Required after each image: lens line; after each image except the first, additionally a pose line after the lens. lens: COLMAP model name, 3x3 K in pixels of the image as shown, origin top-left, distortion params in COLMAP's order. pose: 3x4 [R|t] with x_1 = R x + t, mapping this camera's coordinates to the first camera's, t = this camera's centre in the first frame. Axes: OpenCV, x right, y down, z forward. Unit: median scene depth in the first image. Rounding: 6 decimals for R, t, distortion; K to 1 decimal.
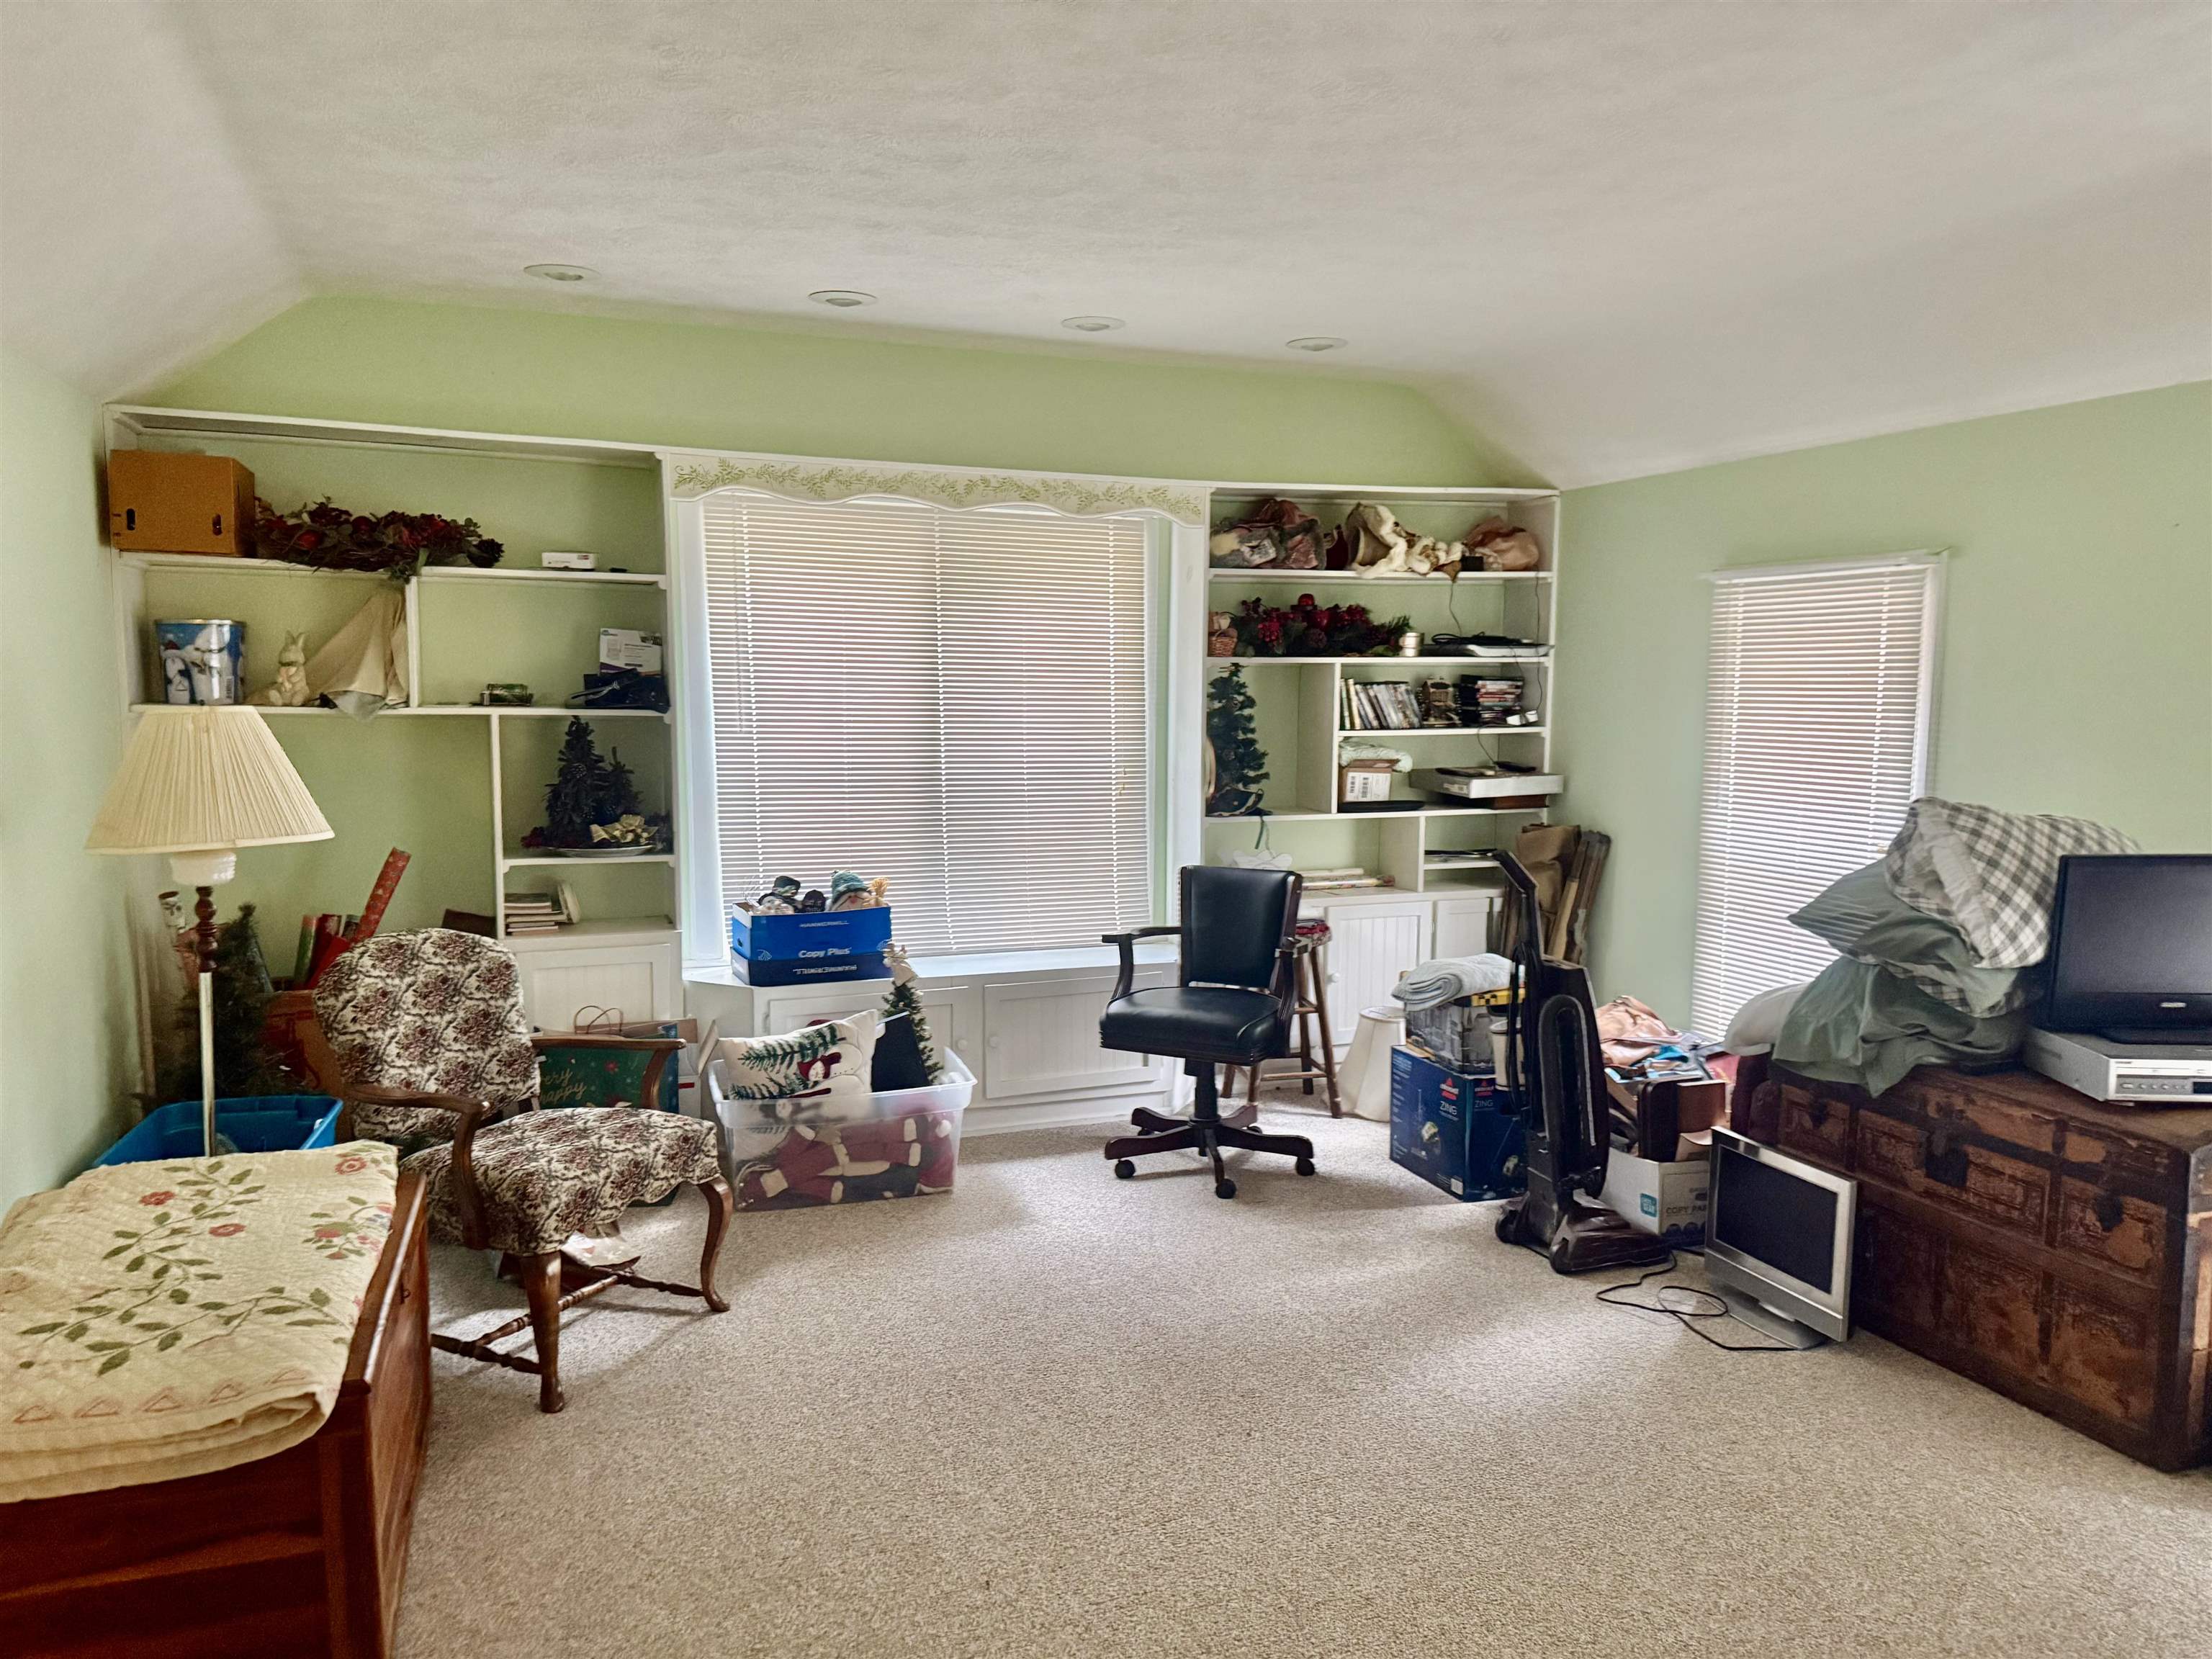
lens RADIAL K [[1553.1, 0, 1106.3], [0, 1553.1, 826.6], [0, 0, 1]] dist [0.049412, -0.055871]
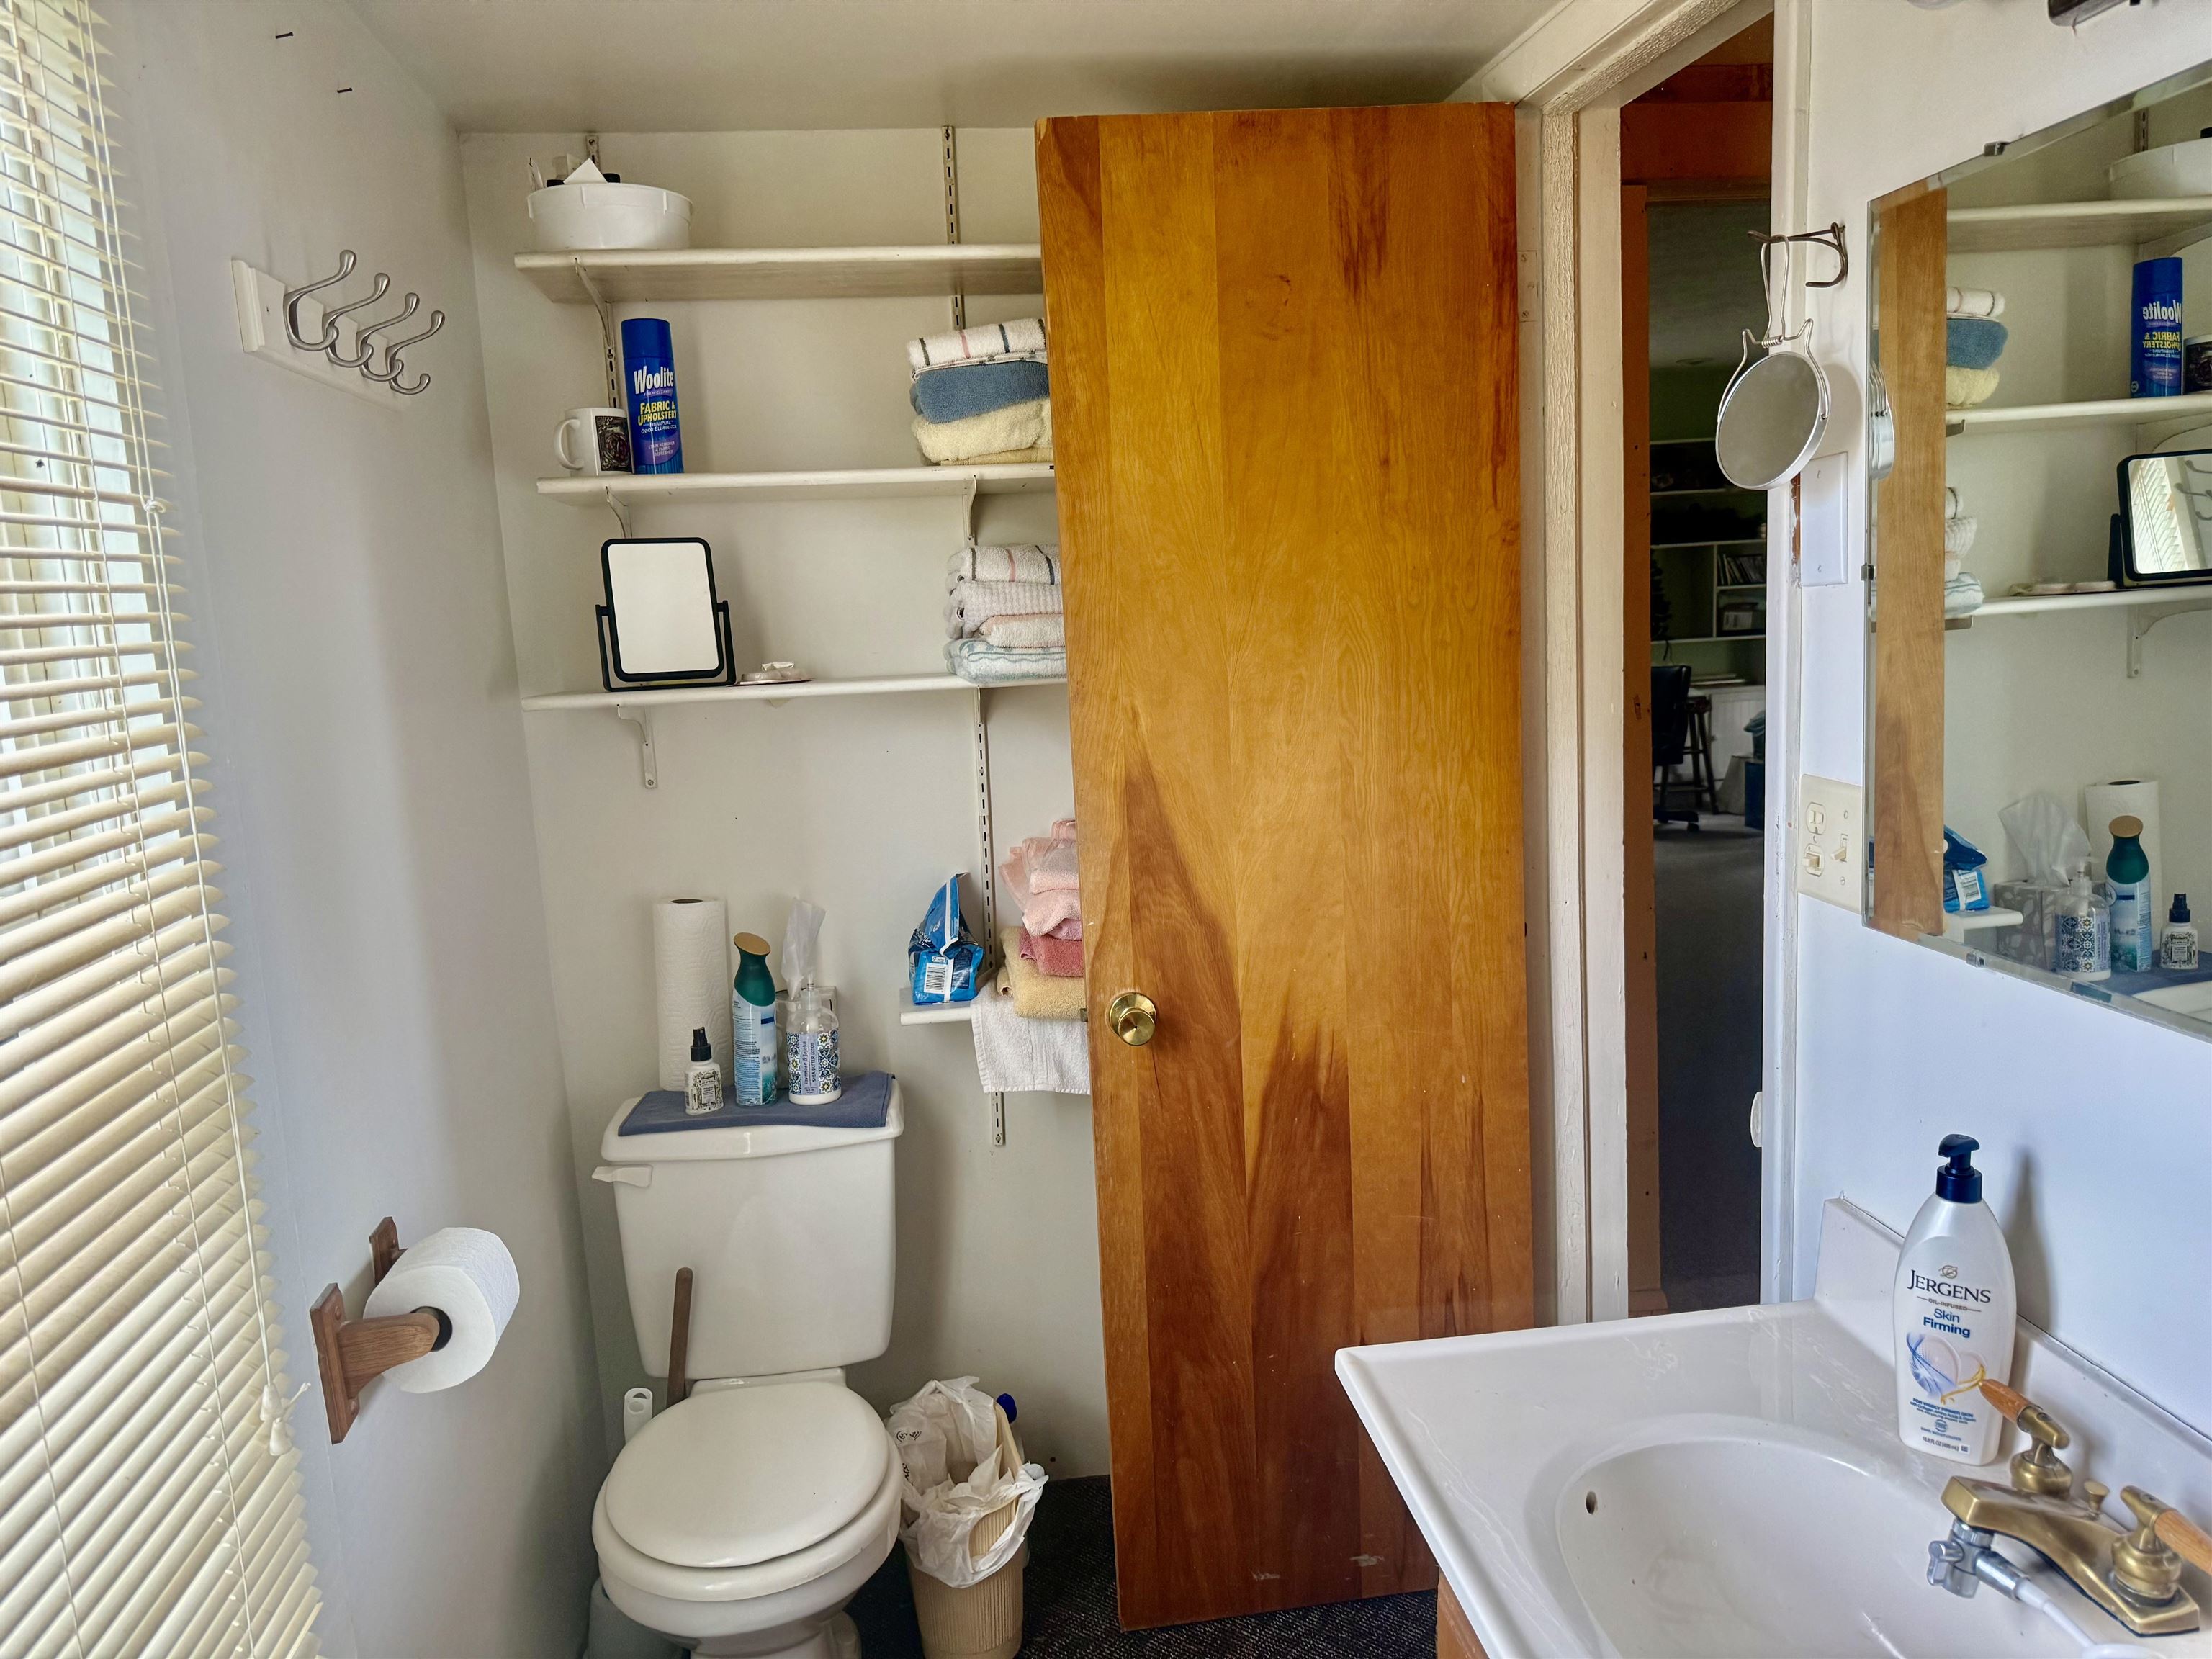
lens RADIAL K [[1553.1, 0, 1102.6], [0, 1553.1, 828.1], [0, 0, 1]] dist [0.049412, -0.055871]
pose [[0.966935, -0.015375, -0.254557, -0.062602], [0.027080, 0.998728, 0.042543, 0.107534], [0.253579, -0.048030, 0.966121, -0.785678]]
